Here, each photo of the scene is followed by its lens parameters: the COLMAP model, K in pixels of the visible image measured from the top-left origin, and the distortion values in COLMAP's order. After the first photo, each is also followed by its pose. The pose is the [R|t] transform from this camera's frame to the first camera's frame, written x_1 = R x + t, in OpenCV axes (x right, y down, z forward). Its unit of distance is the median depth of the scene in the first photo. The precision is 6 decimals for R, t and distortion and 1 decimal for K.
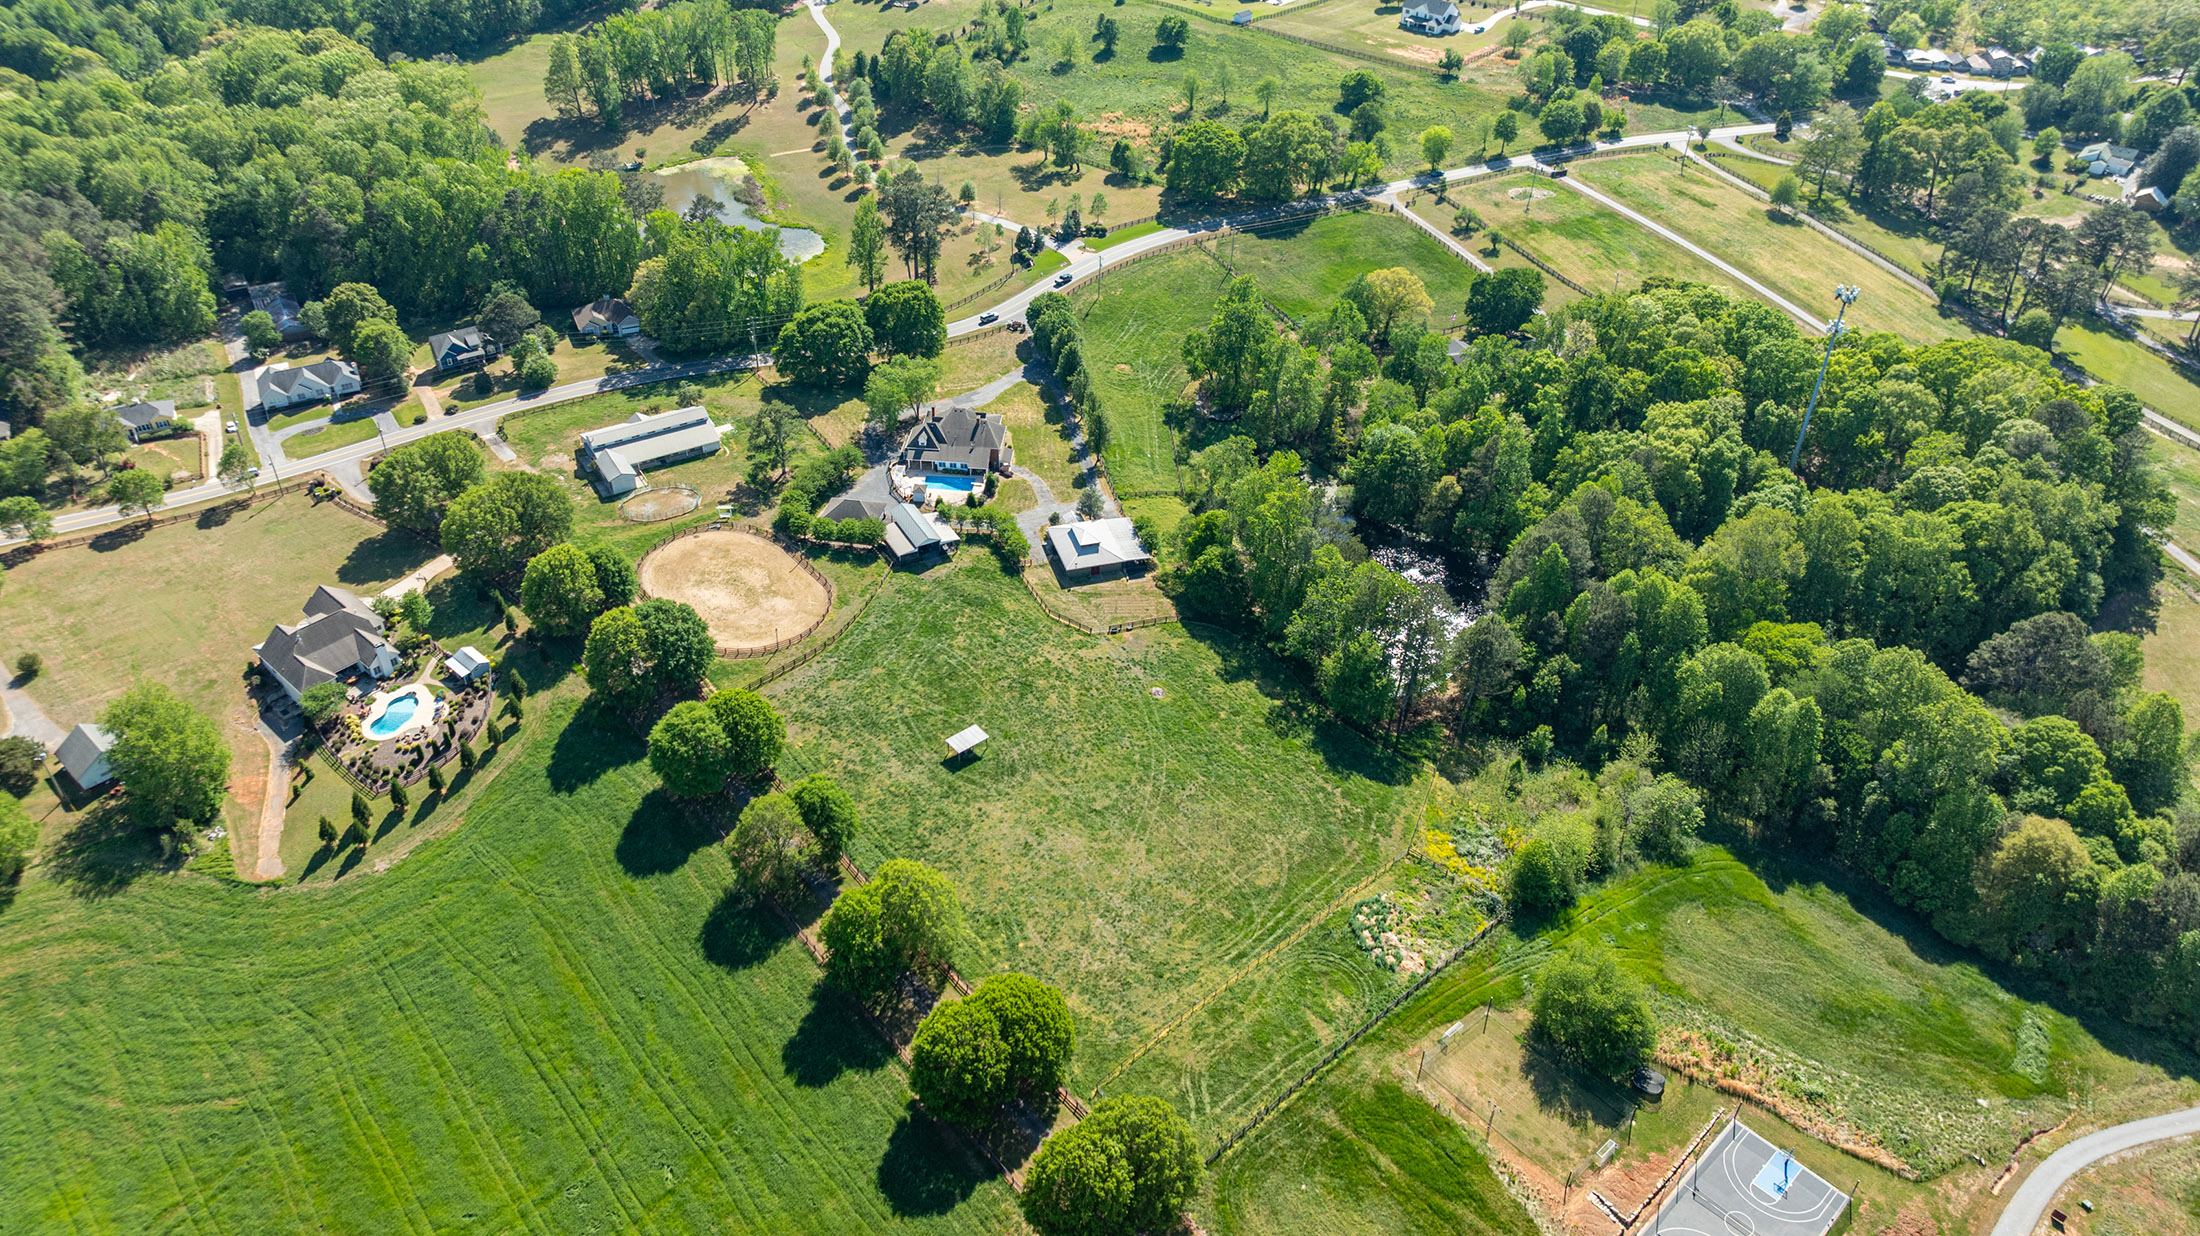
lens RADIAL K [[1547.4, 0, 1104.6], [0, 1547.4, 611.2], [0, 0, 1]] dist [-0.021848, 0.010191]
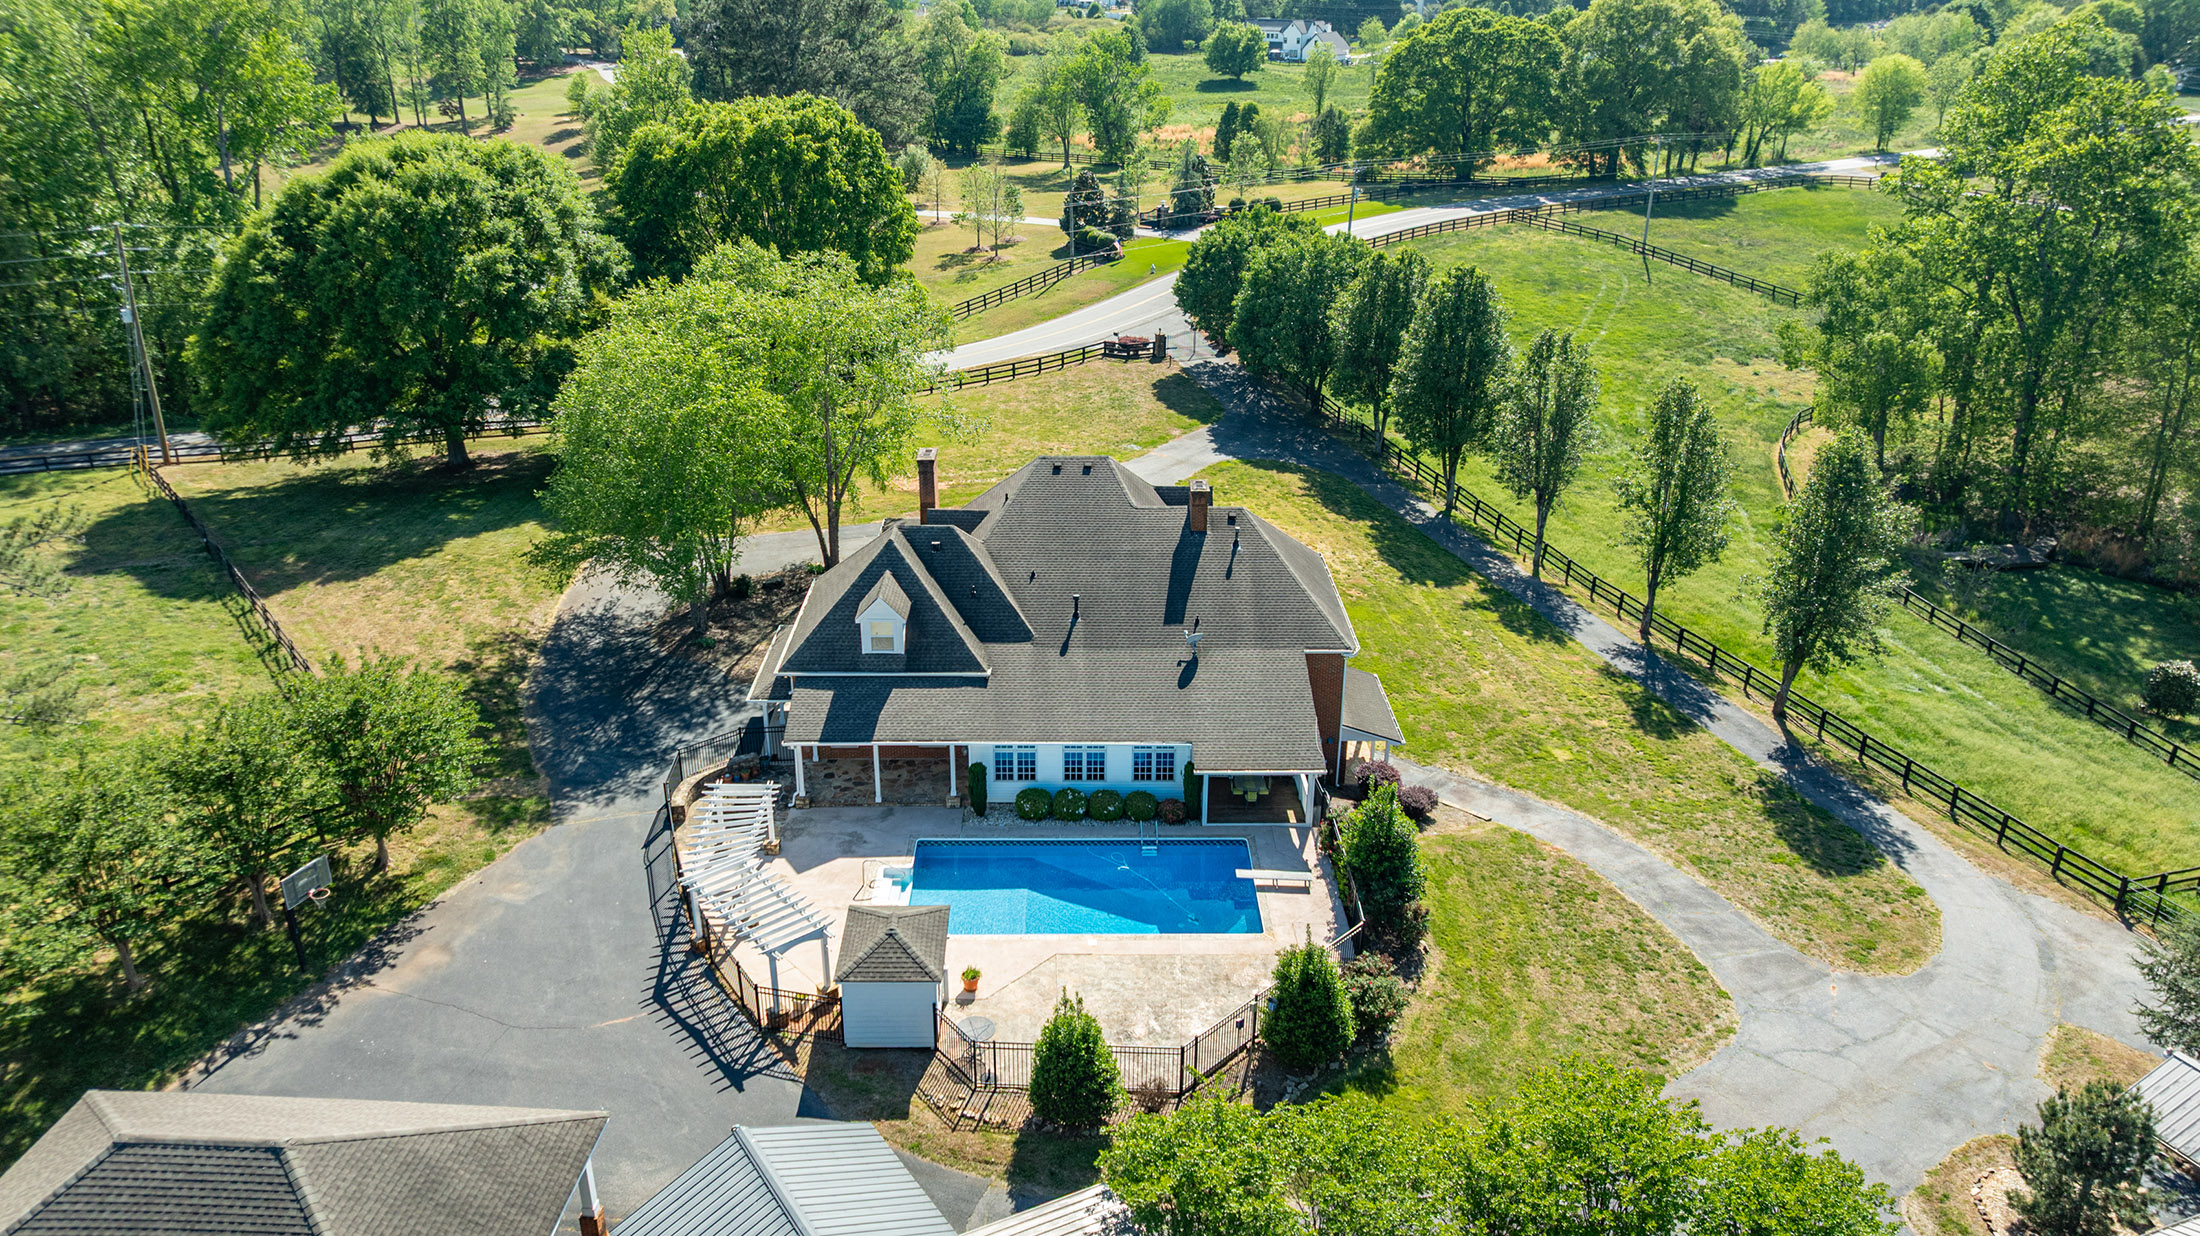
lens RADIAL K [[1547.4, 0, 1104.6], [0, 1547.4, 611.2], [0, 0, 1]] dist [-0.021848, 0.010191]
pose [[0.994422, -0.051598, 0.091987, -0.109770], [0.072073, 0.969201, -0.235487, -0.072936], [-0.077003, 0.240804, 0.967514, 0.846532]]
